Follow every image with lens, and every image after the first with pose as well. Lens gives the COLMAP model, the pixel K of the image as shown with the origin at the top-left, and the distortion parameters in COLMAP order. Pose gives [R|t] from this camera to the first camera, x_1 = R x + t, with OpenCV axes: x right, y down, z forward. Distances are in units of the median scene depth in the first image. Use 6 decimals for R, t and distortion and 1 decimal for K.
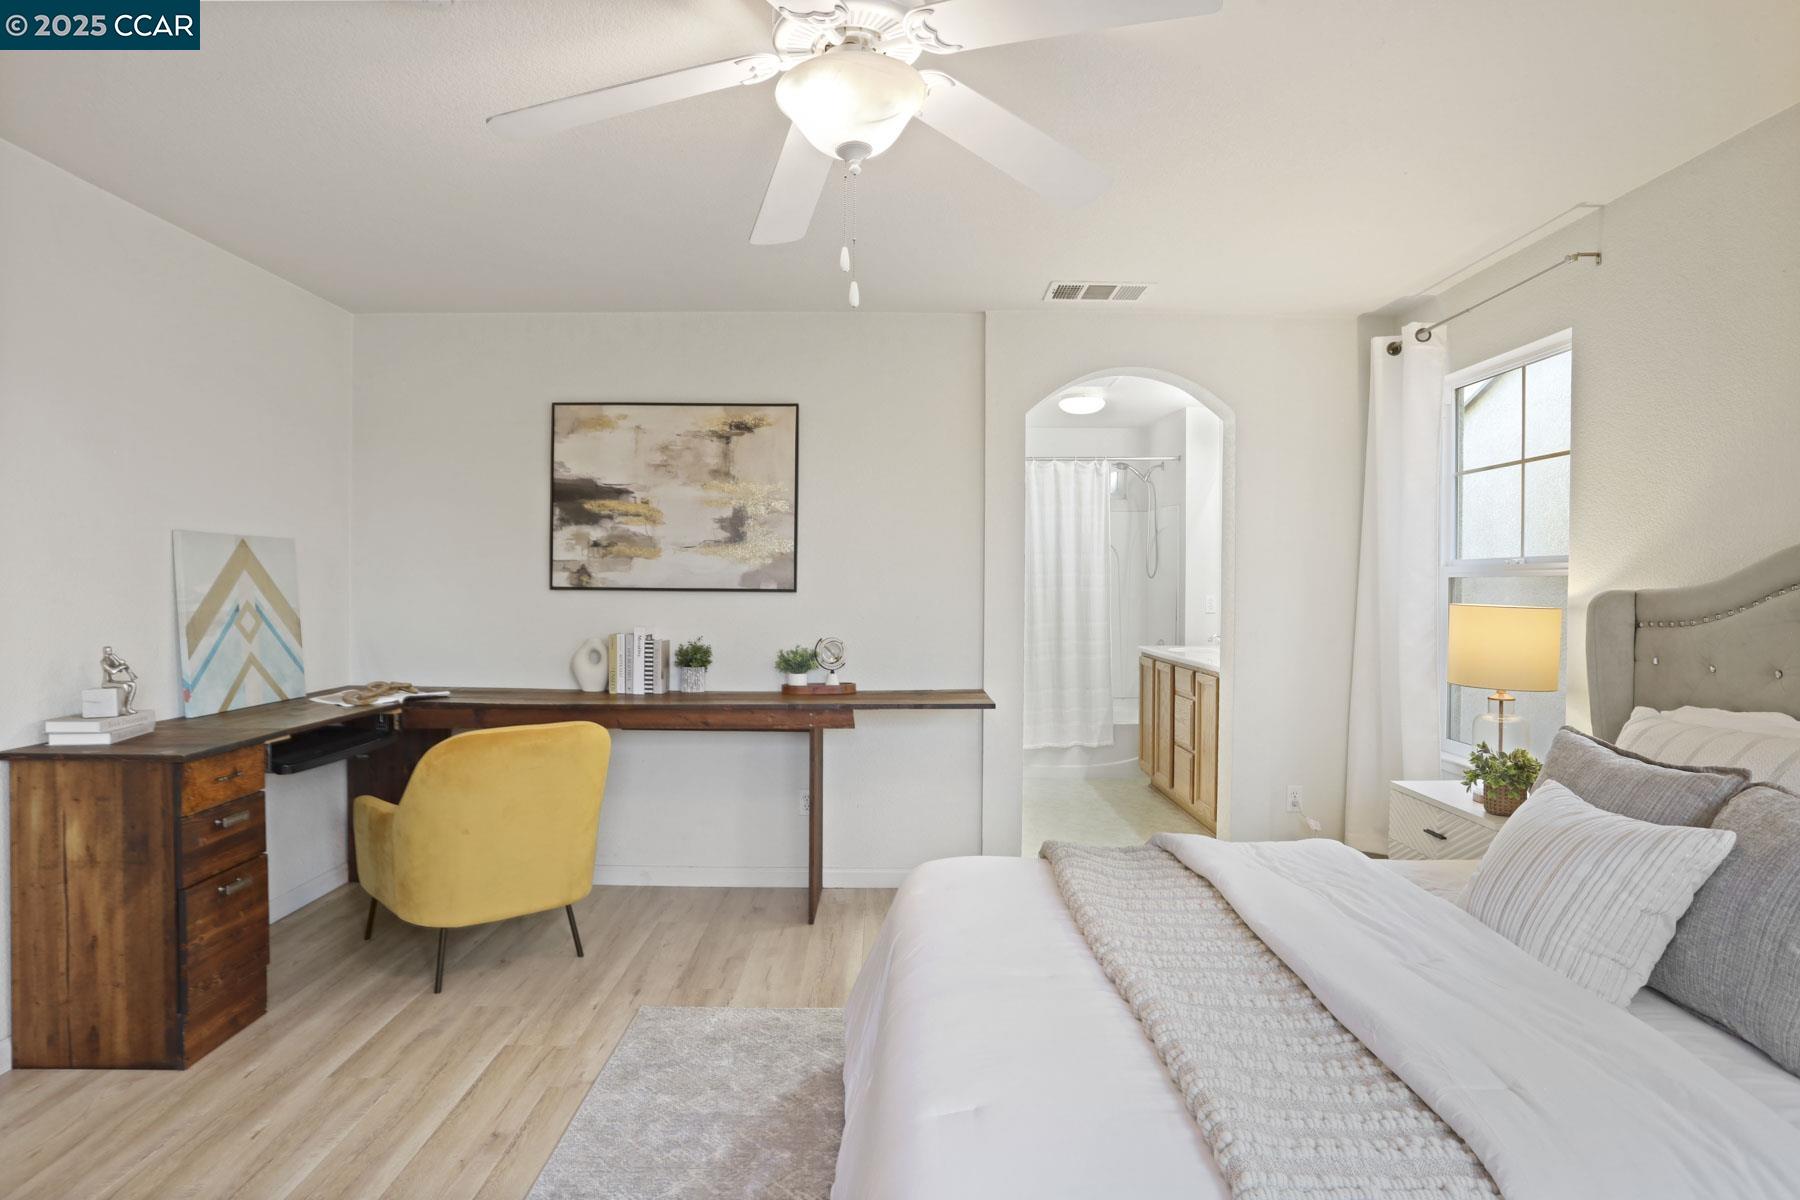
lens RADIAL K [[982.0, 0, 895.3], [0, 982.0, 590.3], [0, 0, 1]] dist [-0.073239, 0.039599]
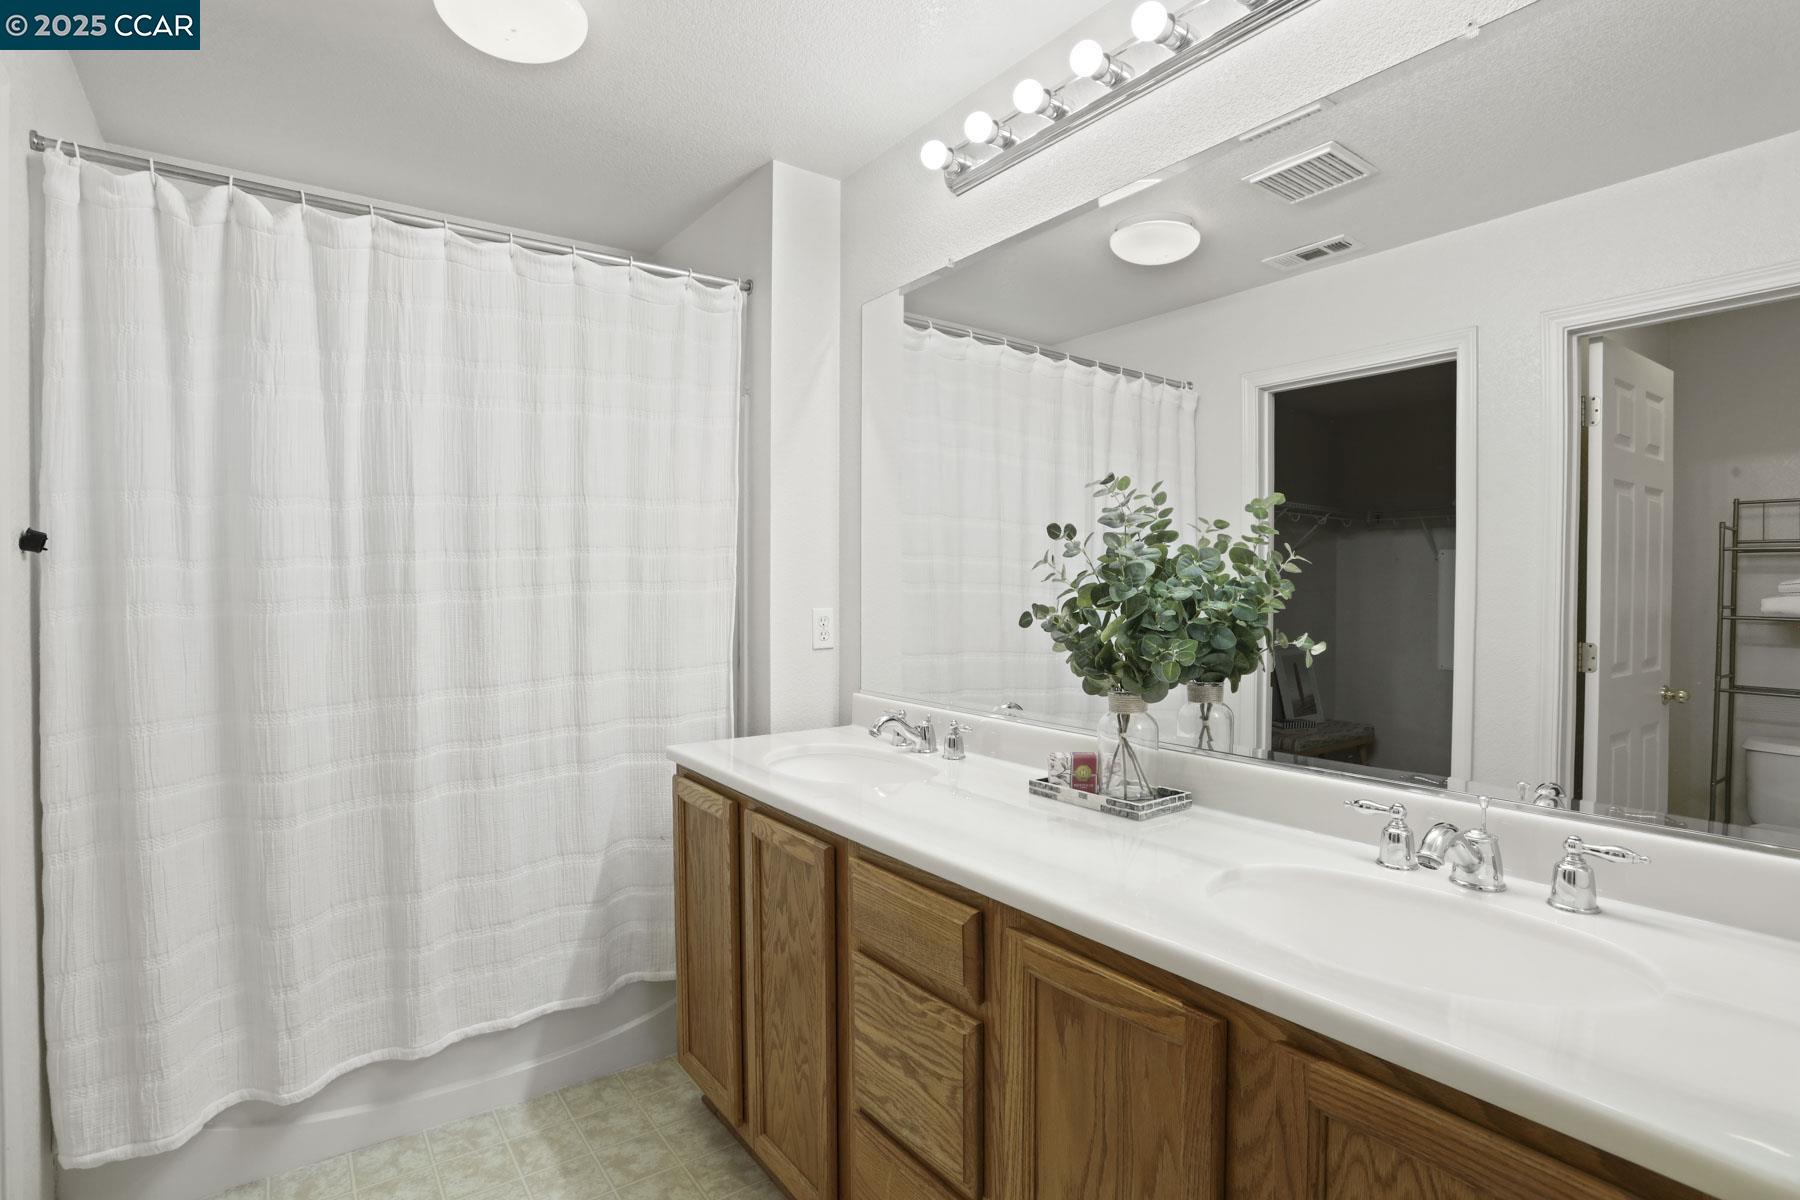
lens RADIAL K [[883.6, 0, 893.9], [0, 883.6, 583.7], [0, 0, 1]] dist [-0.078401, 0.034155]
pose [[0.812763, -0.000152, 0.582595, 0.186417], [0.002397, 0.999992, -0.003083, -0.005490], [-0.582590, 0.003903, 0.812757, 1.017626]]
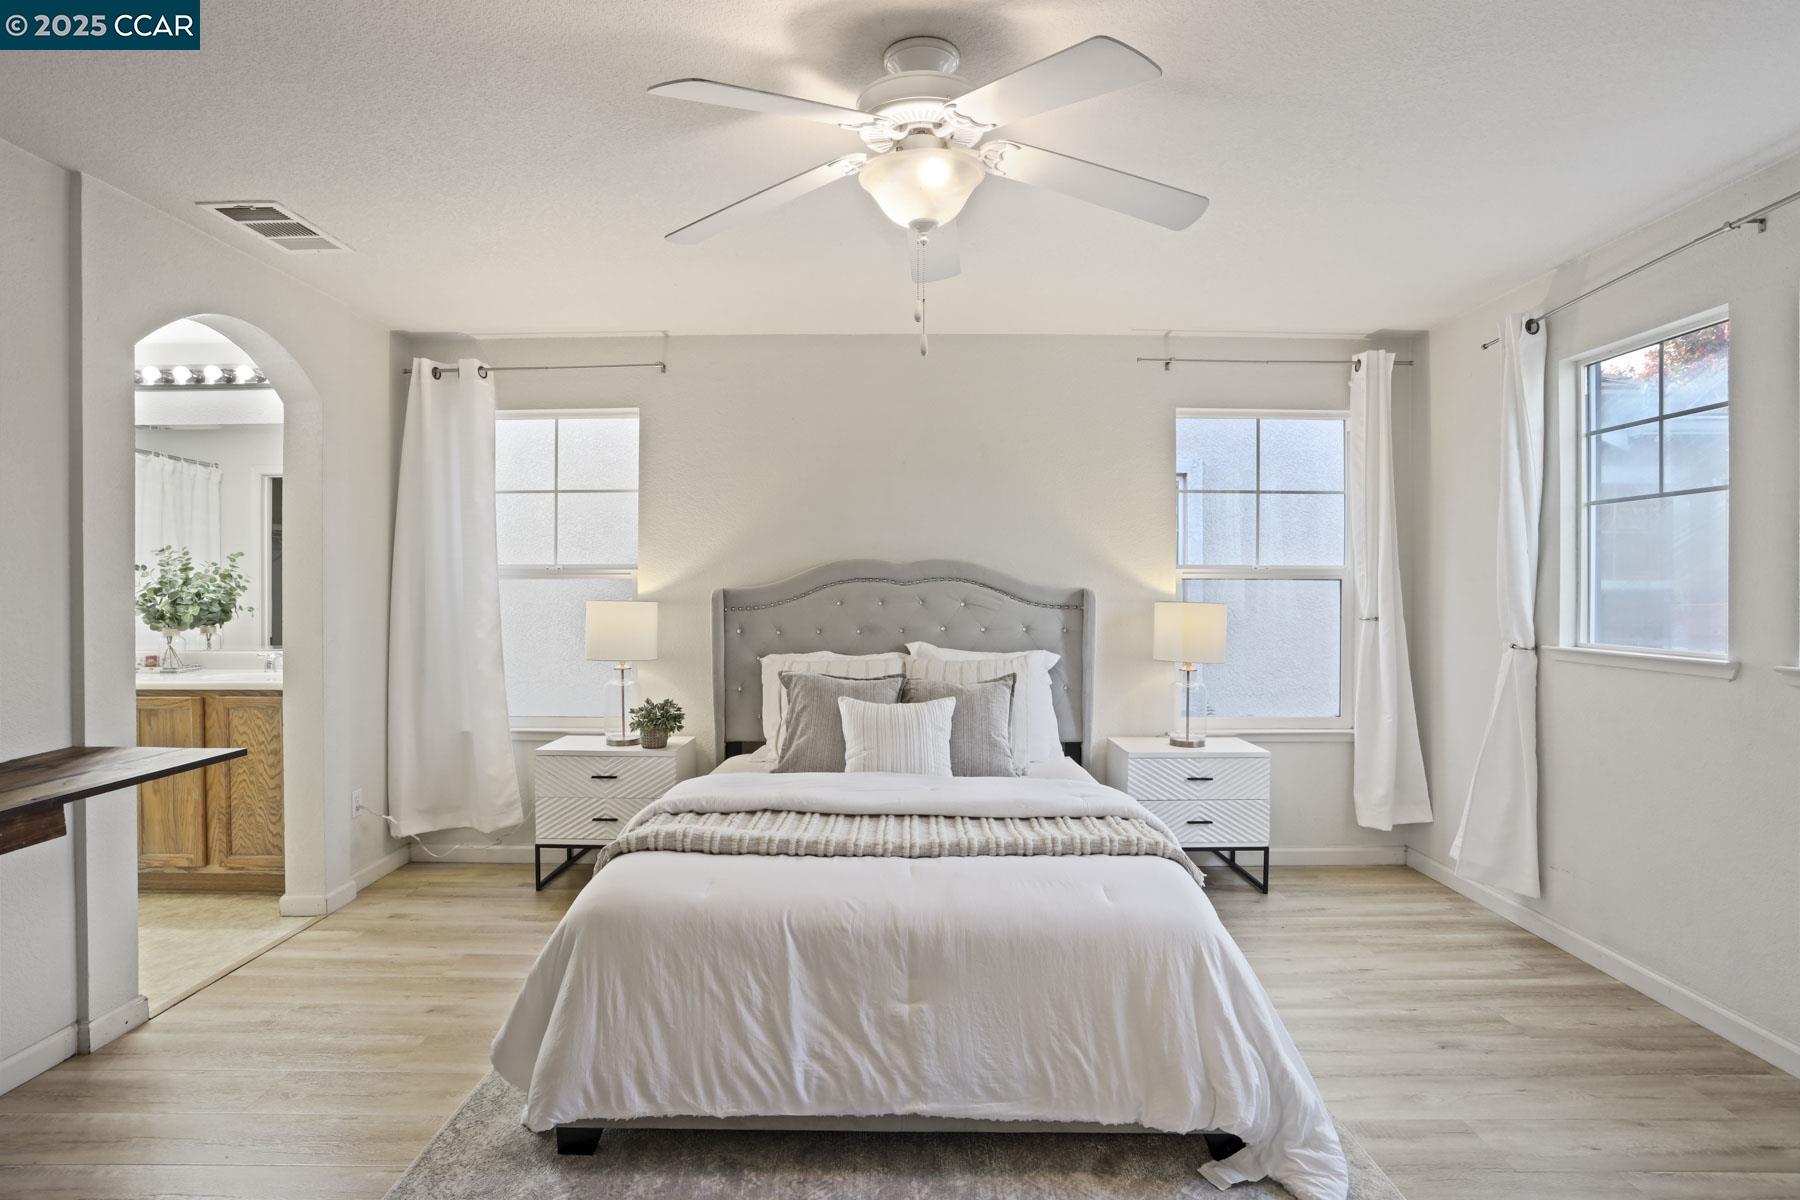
lens RADIAL K [[925.2, 0, 895.7], [0, 925.2, 594.2], [0, 0, 1]] dist [-0.074260, 0.035548]
pose [[0.008266, -0.011926, 0.999895, -0.506441], [0.007473, 0.999902, 0.011864, -0.004411], [-0.999938, 0.007375, 0.008354, 0.445754]]
